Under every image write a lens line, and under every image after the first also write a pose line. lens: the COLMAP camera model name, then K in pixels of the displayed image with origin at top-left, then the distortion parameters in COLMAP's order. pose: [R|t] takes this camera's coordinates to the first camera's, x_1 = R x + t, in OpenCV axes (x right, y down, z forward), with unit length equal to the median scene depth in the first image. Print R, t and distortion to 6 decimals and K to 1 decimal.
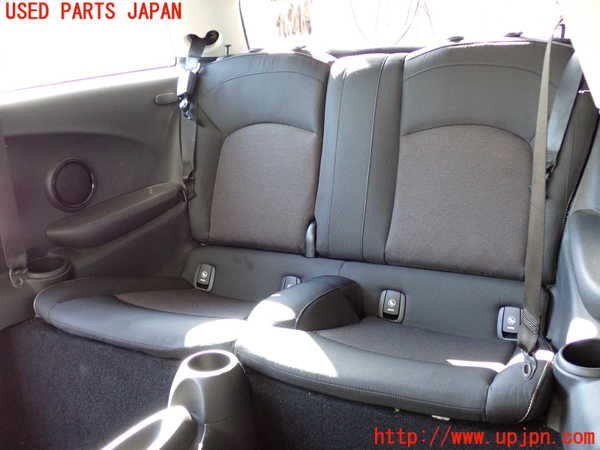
lens RADIAL K [[660.2, 0, 299.6], [0, 660.2, 225.0], [0, 0, 1]] dist [-0.000387, 0.000000]
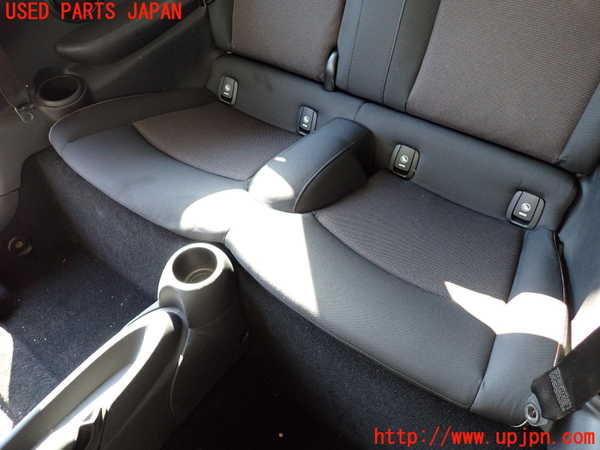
lens RADIAL K [[439.1, 0, 300.6], [0, 439.1, 226.6], [0, 0, 1]] dist [-0.007776, -0.001359]
pose [[0.992399, 0.097741, -0.074778, 0.043017], [-0.038633, 0.824342, 0.564772, -0.148641], [0.116844, -0.557590, 0.821852, 0.369341]]
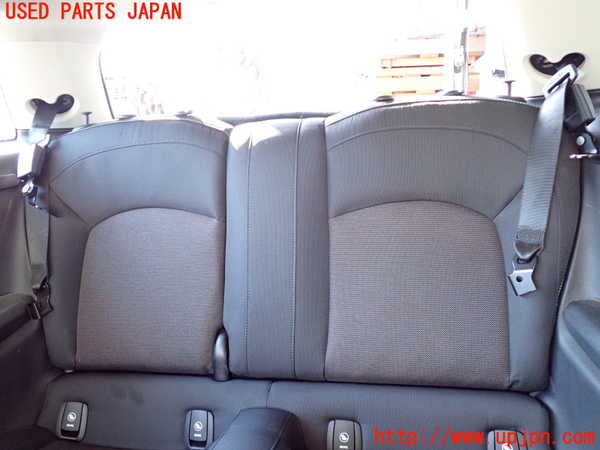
lens RADIAL K [[489.5, 0, 299.6], [0, 489.5, 225.5], [0, 0, 1]] dist [0.013203, -0.021025]
pose [[0.951814, -0.065409, 0.299621, -0.057978], [0.088433, 0.994029, -0.063927, -0.086807], [-0.293650, 0.087343, 0.951914, 0.426536]]
